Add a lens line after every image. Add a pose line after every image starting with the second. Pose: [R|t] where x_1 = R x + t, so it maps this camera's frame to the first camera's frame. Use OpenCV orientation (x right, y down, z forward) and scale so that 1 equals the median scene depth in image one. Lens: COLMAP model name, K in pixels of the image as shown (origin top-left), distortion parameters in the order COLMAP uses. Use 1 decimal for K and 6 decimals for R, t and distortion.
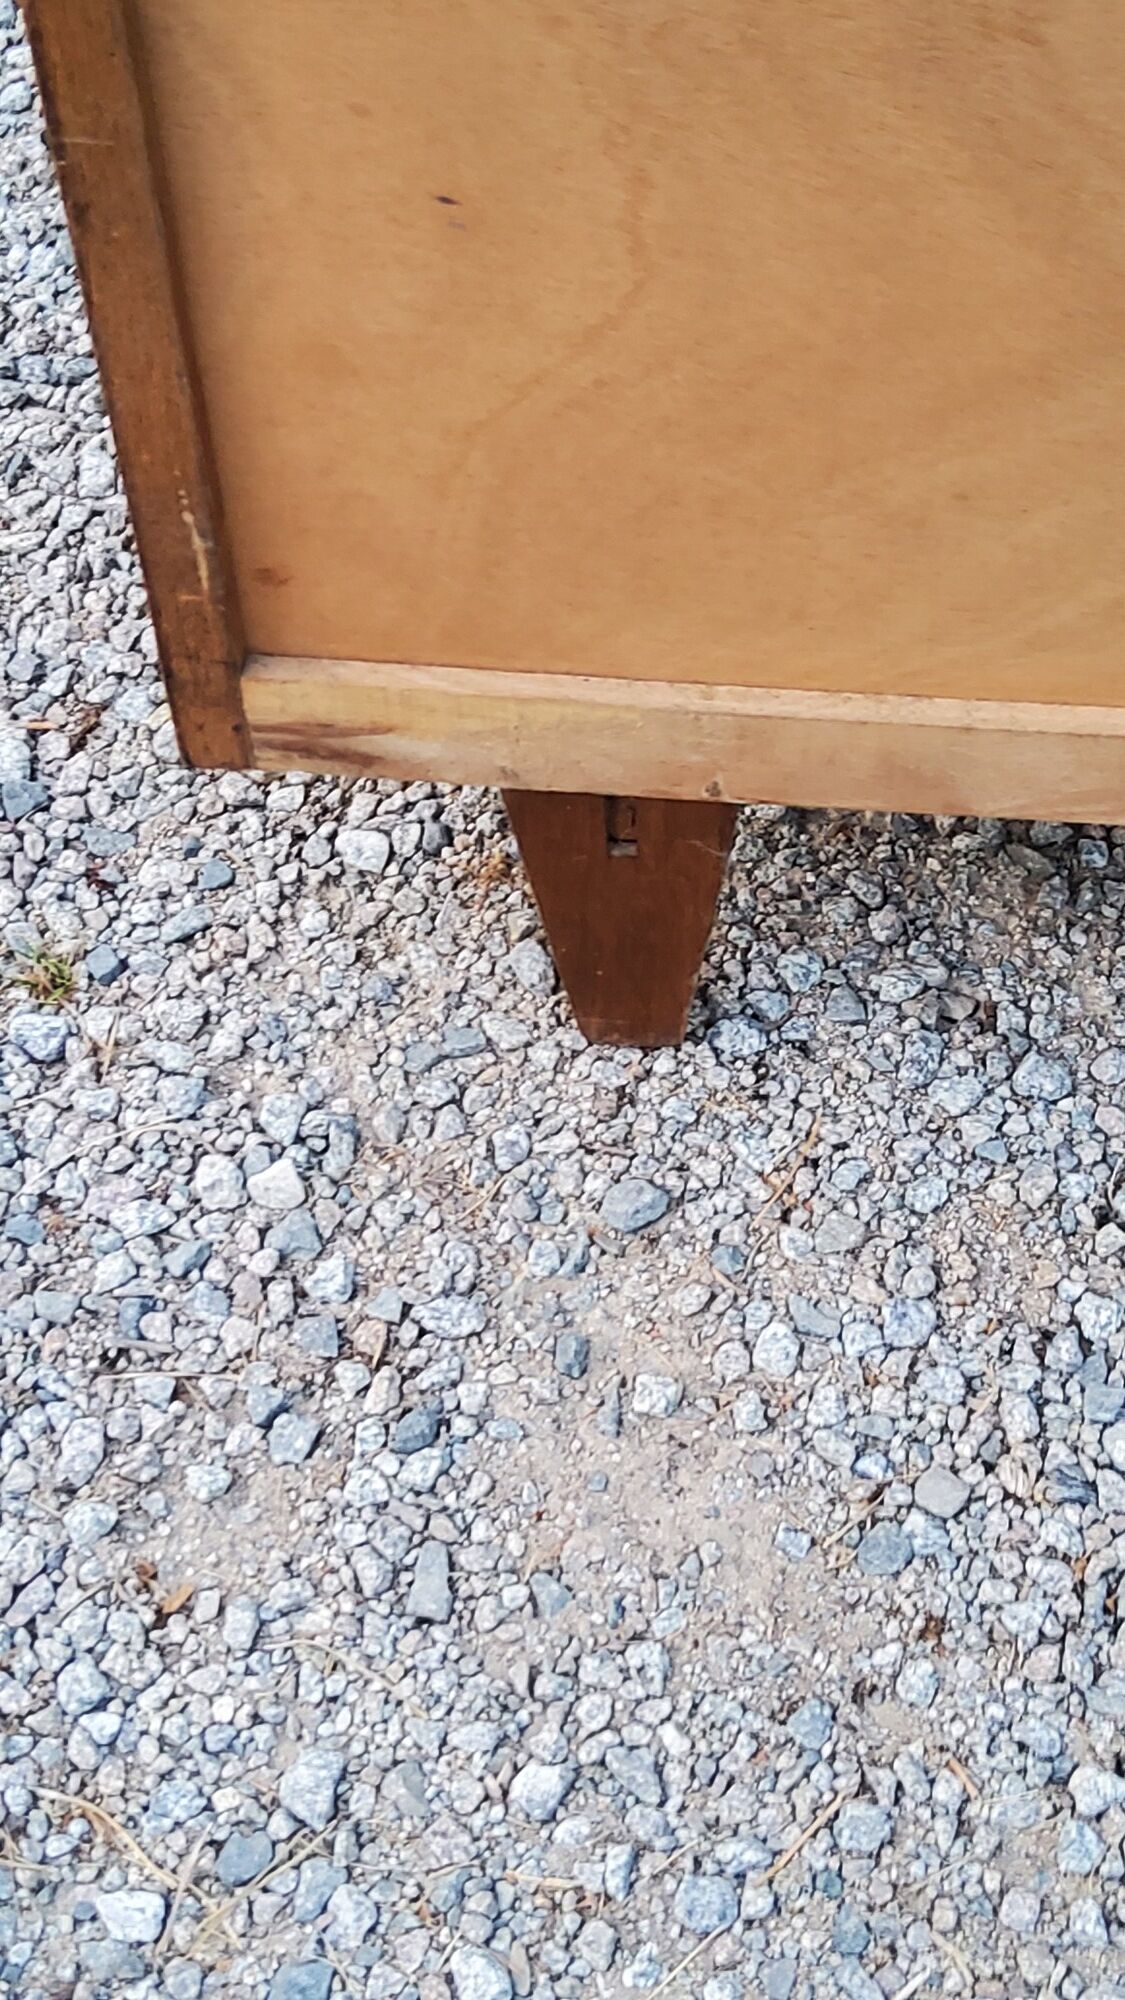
lens RADIAL K [[2984.8, 0, 569.4], [0, 2984.8, 1008.5], [0, 0, 1]] dist [0.104366, 0.000000]
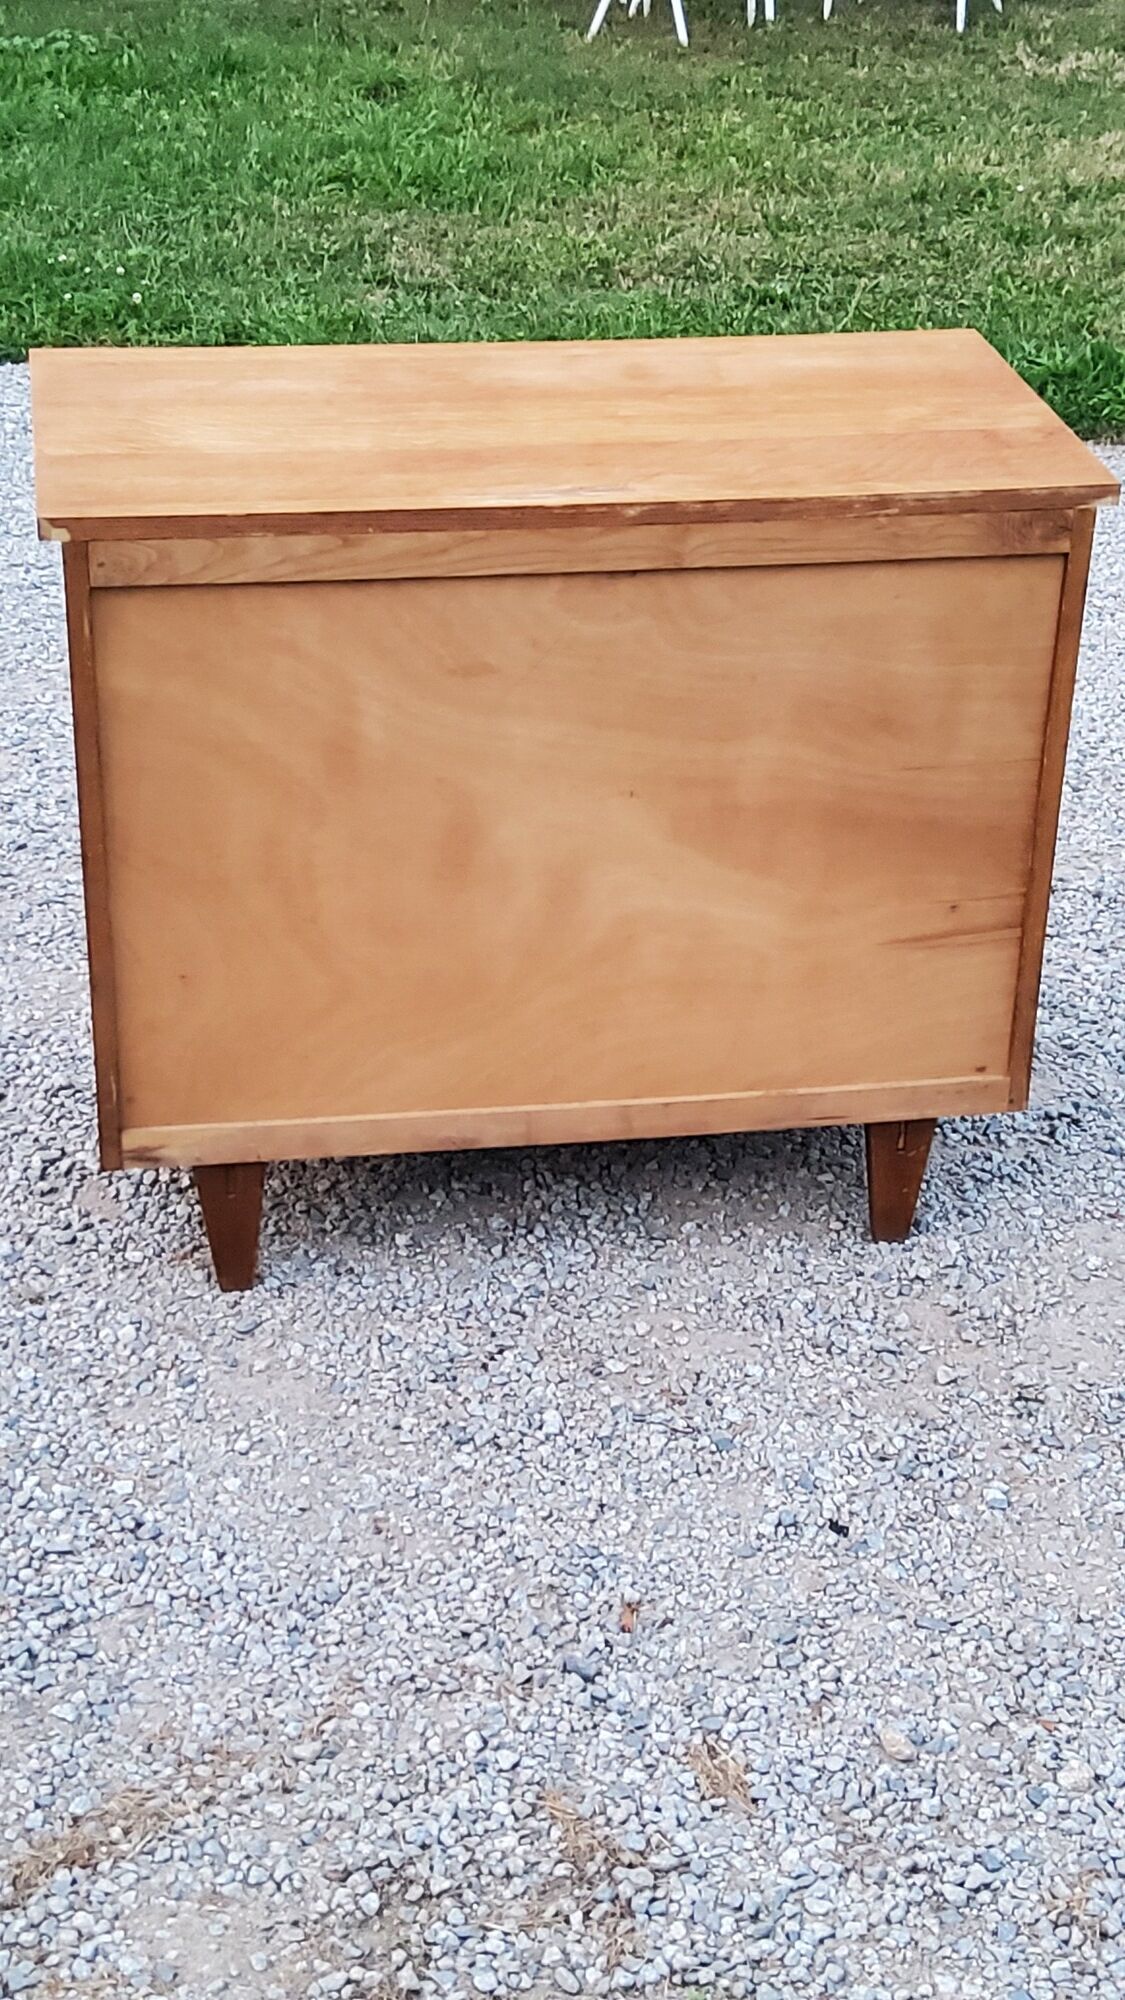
lens RADIAL K [[2984.8, 0, 562.9], [0, 2984.8, 998.0], [0, 0, 1]] dist [0.104366, 0.000000]
pose [[0.971574, -0.080043, 0.222793, -0.321942], [0.173125, 0.882118, -0.438059, 1.181989], [-0.161466, 0.464178, 0.870901, -1.906738]]
